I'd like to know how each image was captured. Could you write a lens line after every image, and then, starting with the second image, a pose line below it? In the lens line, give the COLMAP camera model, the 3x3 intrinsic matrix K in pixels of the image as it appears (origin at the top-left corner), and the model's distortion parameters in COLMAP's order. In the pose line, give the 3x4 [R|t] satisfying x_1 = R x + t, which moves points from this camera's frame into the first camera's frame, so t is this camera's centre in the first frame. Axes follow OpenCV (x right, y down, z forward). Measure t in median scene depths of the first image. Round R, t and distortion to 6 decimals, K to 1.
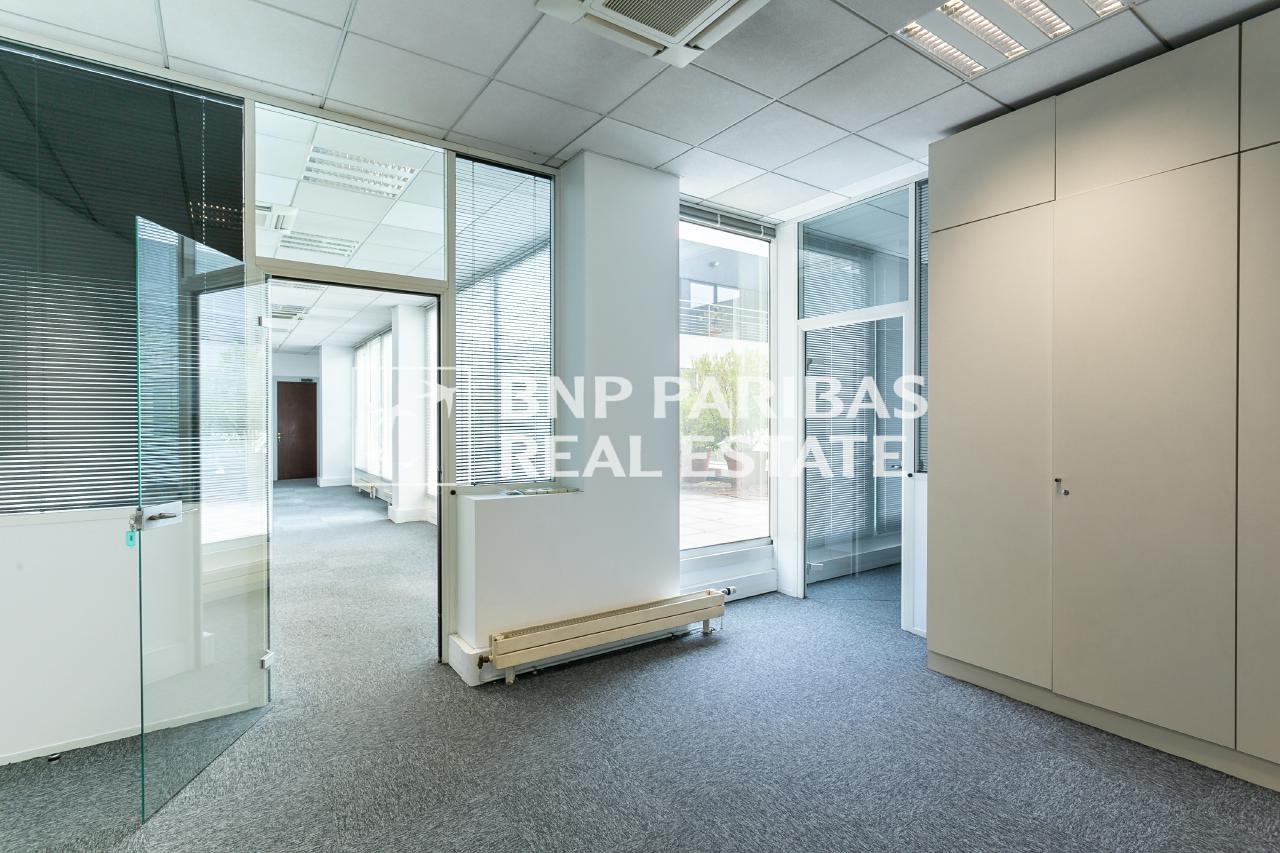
lens RADIAL K [[608.3, 0, 640.0], [0, 608.3, 426.5], [0, 0, 1]] dist [0.000191, -0.000247]
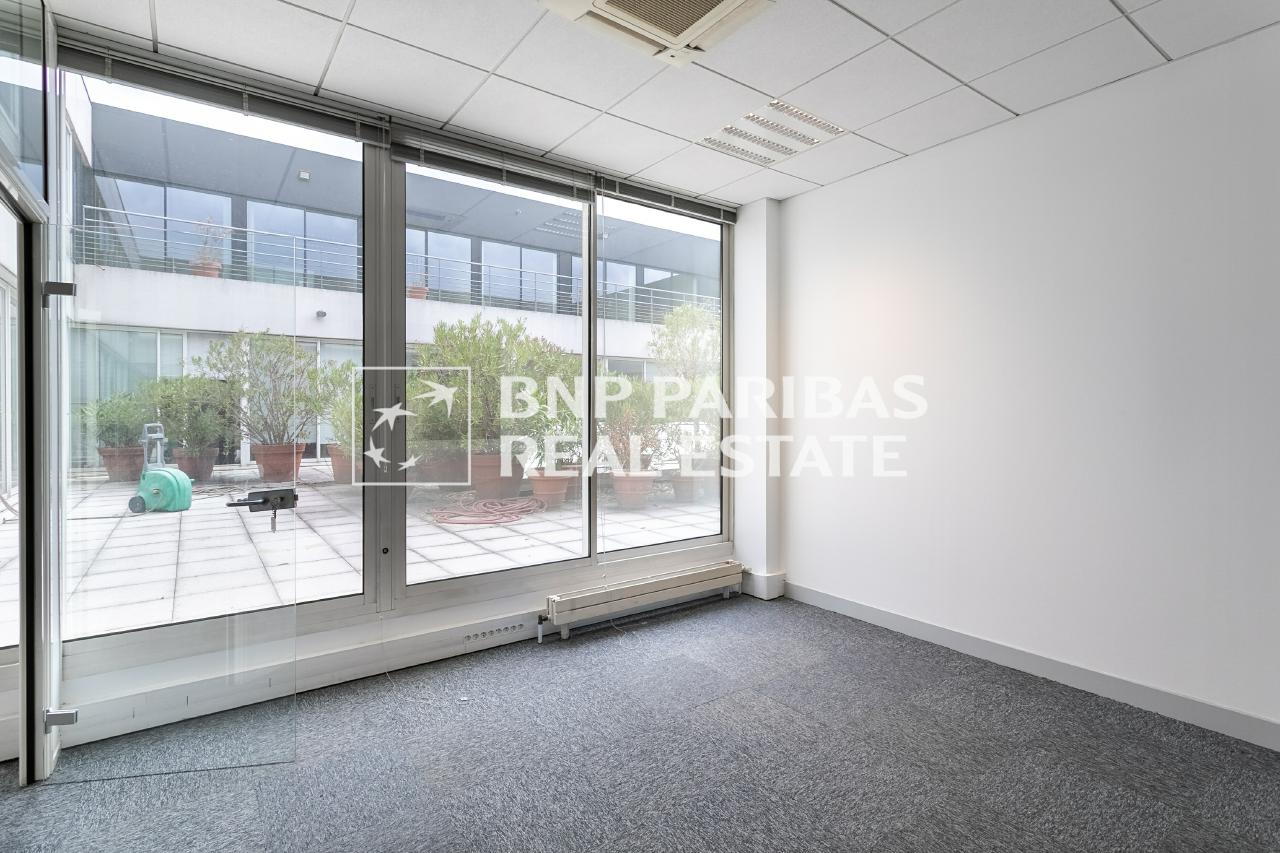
lens RADIAL K [[629.8, 0, 640.0], [0, 629.8, 426.5], [0, 0, 1]] dist [-0.049528, 0.000225]
pose [[0.999947, 0.000442, 0.010306, 0.114429], [-0.000456, 0.999999, 0.001358, 0.002788], [-0.010305, -0.001362, 0.999946, 0.072253]]
